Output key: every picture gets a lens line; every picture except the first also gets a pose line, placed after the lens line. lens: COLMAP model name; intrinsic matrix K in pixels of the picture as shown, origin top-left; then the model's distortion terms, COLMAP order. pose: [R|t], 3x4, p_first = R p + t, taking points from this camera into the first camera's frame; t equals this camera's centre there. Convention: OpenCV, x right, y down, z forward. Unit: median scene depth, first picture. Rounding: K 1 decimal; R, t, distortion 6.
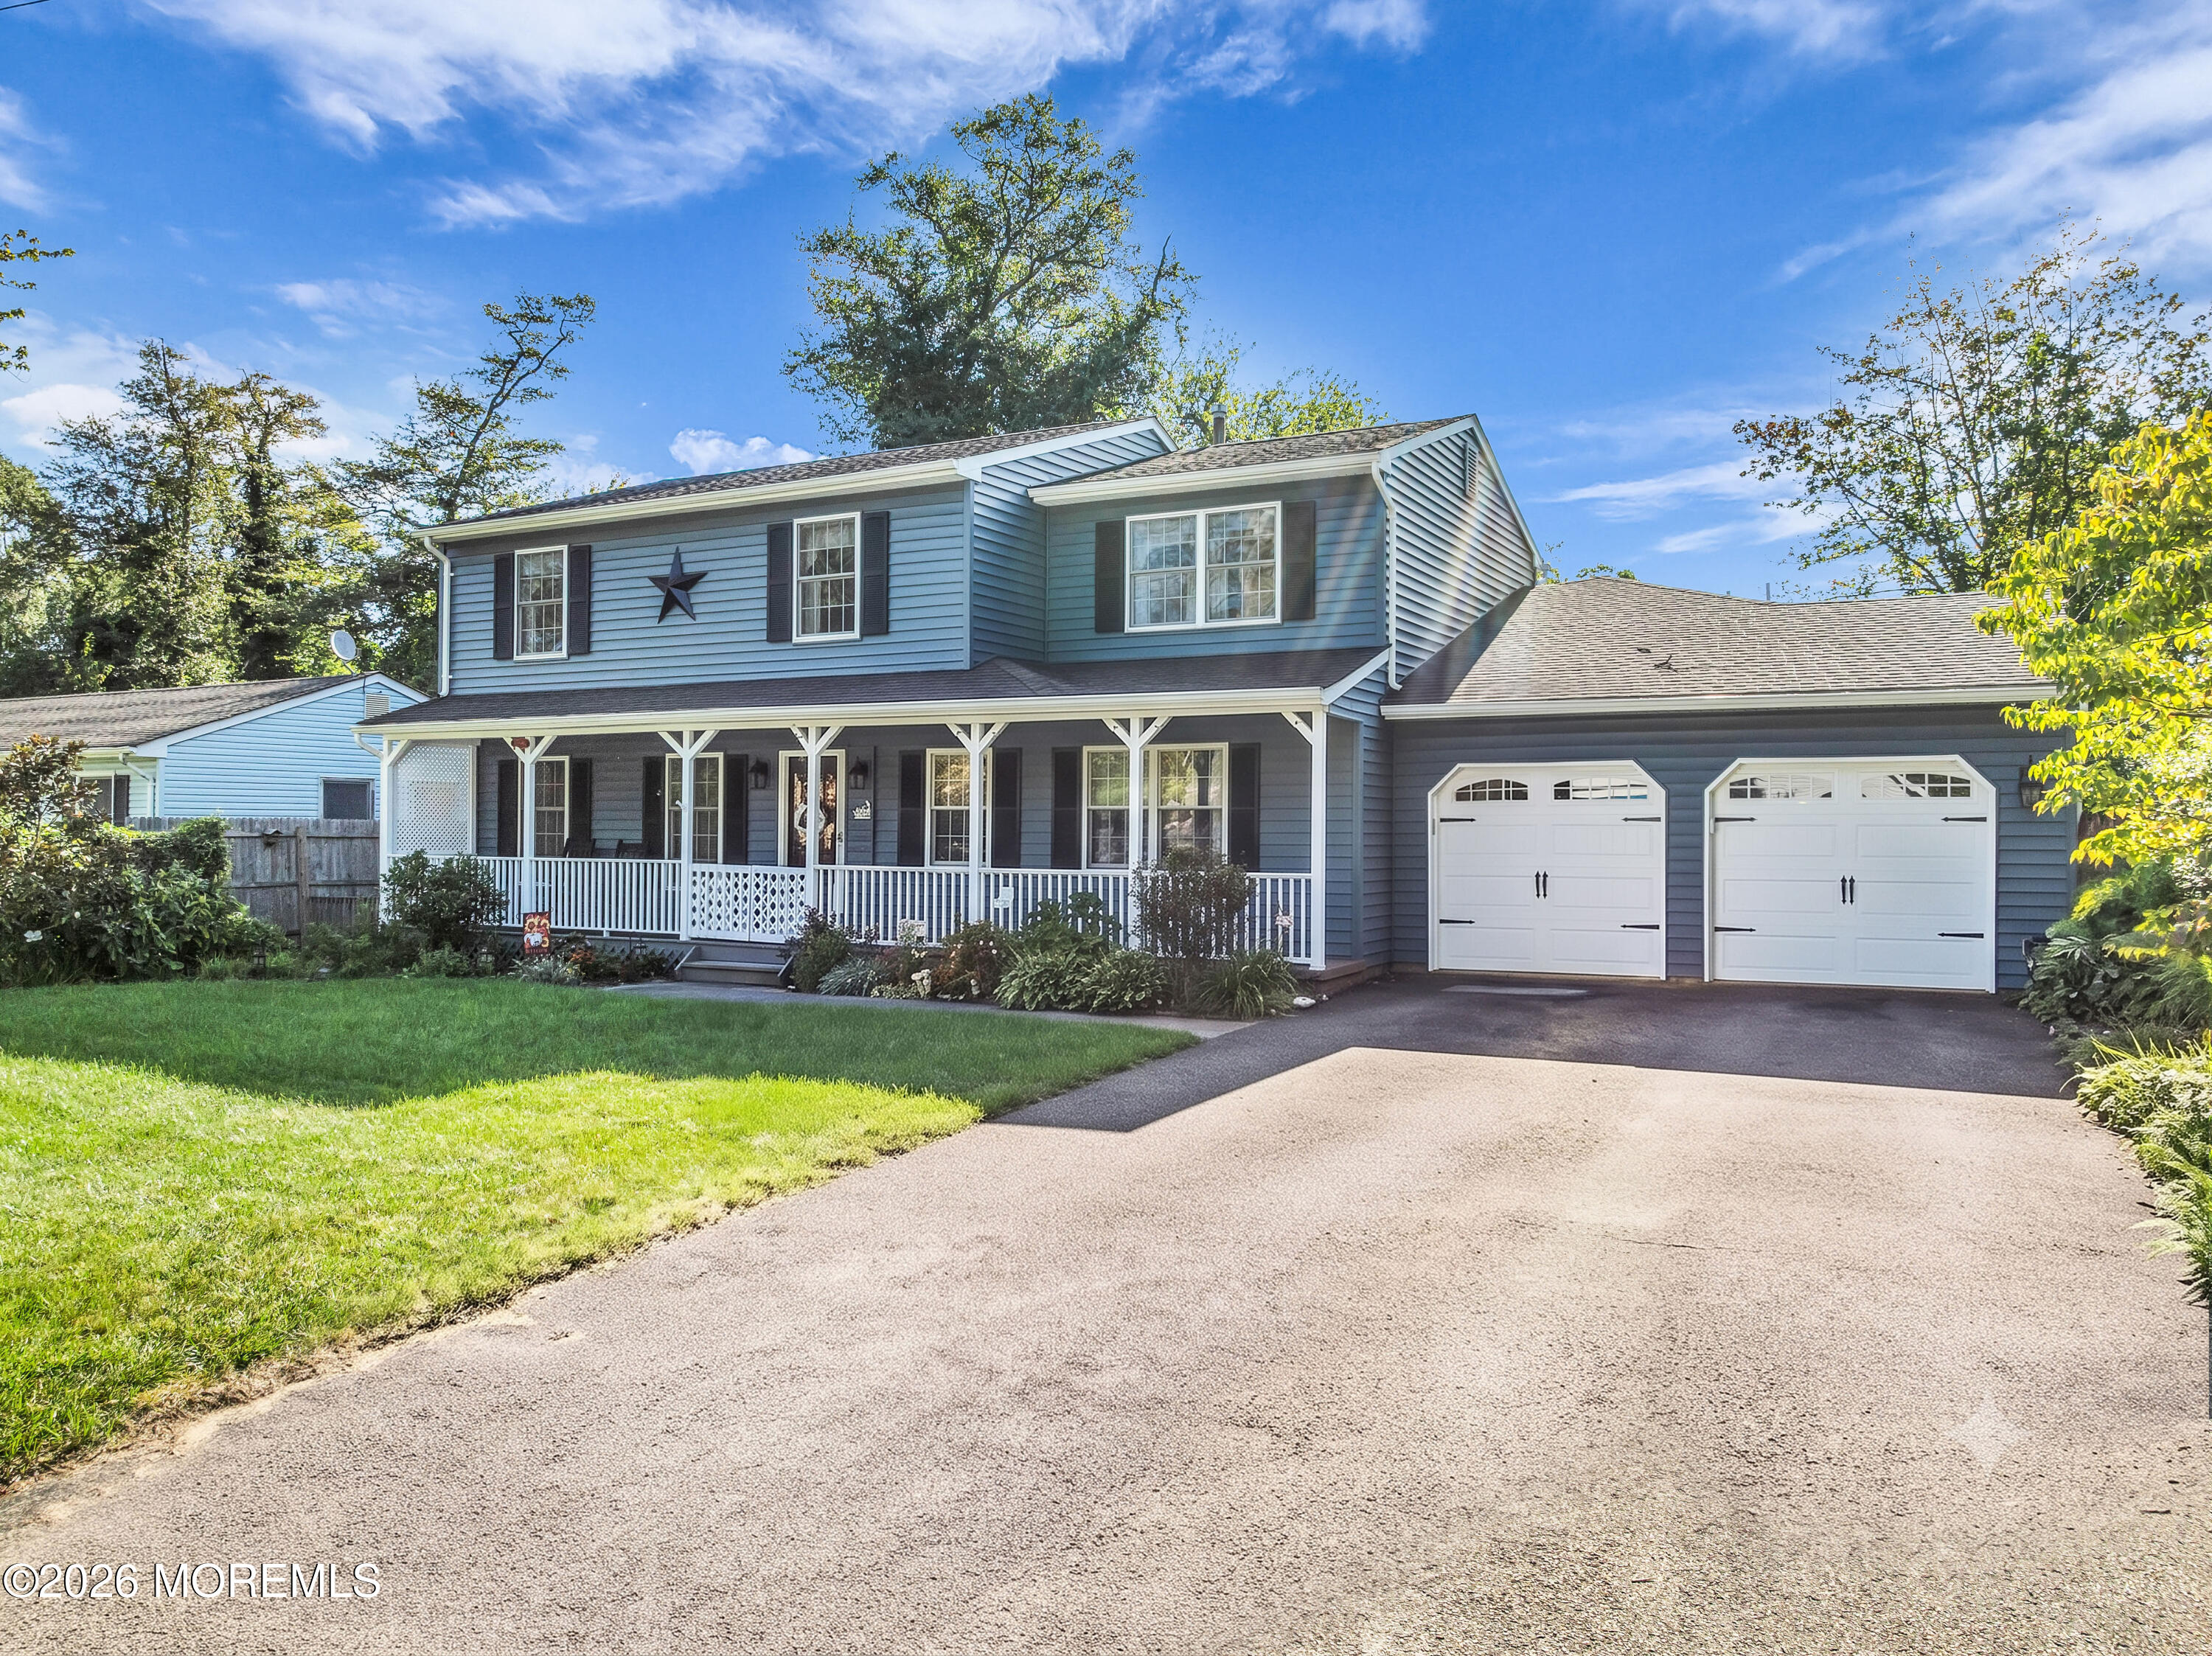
lens RADIAL K [[1504.5, 0, 1106.0], [0, 1504.5, 828.0], [0, 0, 1]] dist [-0.001870, -0.000837]
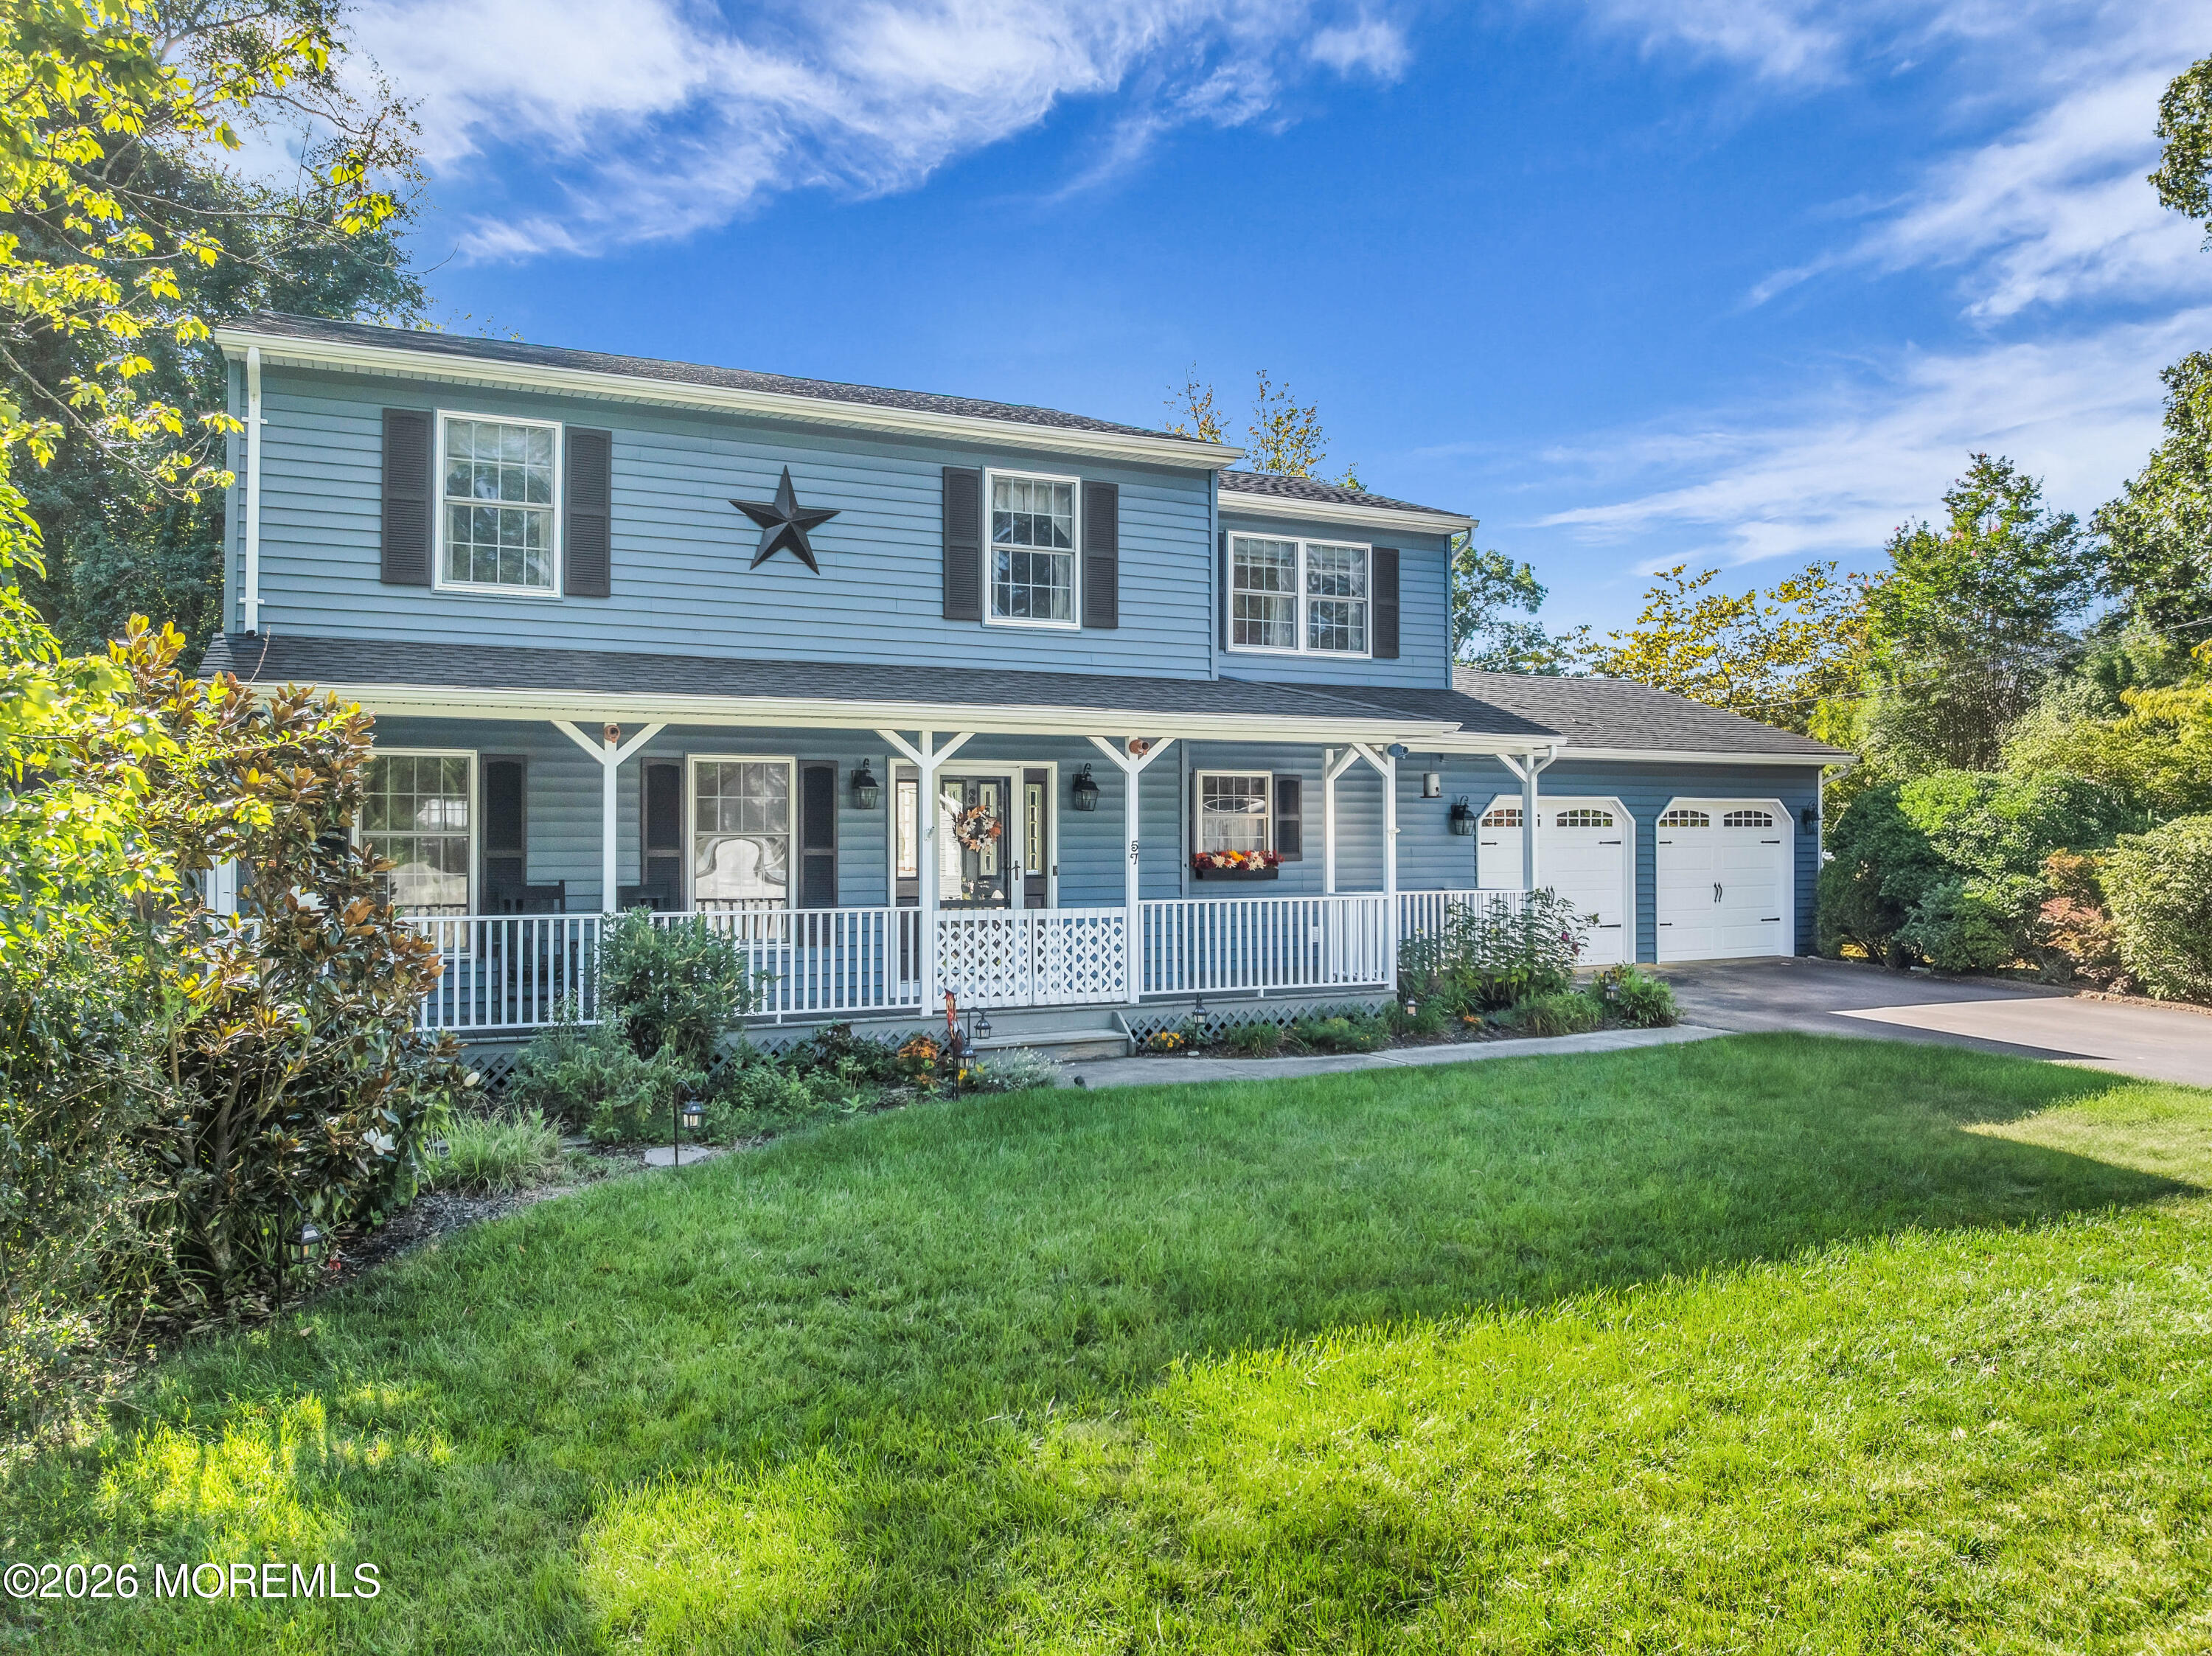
lens RADIAL K [[1610.5, 0, 1154.7], [0, 1610.5, 824.3], [0, 0, 1]] dist [-0.028575, -0.005272]
pose [[0.575109, 0.004711, 0.818063, -0.846069], [0.012242, 0.999822, -0.014364, -0.005764], [-0.817985, 0.018275, 0.574949, 0.450163]]
